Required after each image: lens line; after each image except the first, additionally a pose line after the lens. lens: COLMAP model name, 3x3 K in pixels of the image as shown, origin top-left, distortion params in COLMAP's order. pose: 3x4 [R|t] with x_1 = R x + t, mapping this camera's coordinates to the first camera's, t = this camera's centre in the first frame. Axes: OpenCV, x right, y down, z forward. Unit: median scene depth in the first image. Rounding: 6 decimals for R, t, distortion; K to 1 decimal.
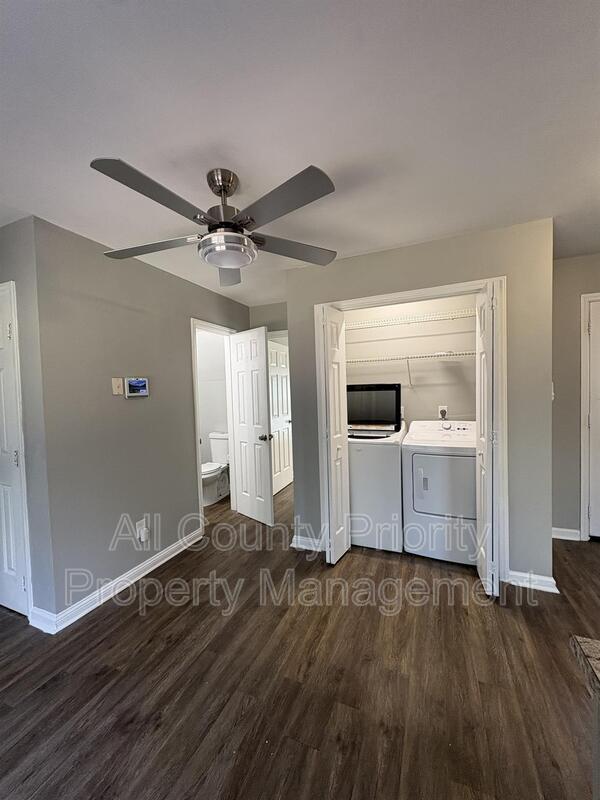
lens RADIAL K [[319.3, 0, 297.9], [0, 319.3, 399.0], [0, 0, 1]] dist [0.002647, 0.000380]
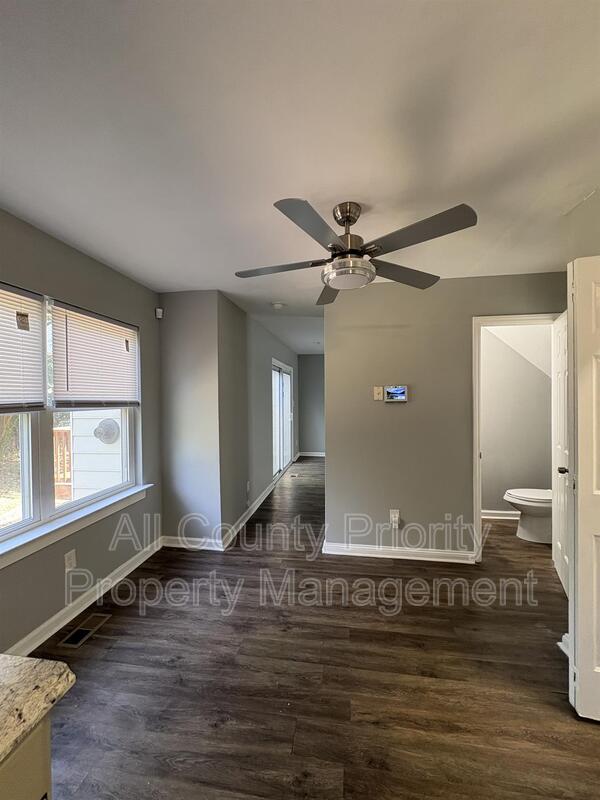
lens RADIAL K [[319.3, 0, 301.2], [0, 319.3, 398.6], [0, 0, 1]] dist [0.002647, 0.000380]
pose [[0.253823, 0.041585, -0.966356, 0.820193], [-0.030379, 0.998925, 0.035007, -0.077740], [0.966774, 0.020471, 0.254813, 0.588160]]
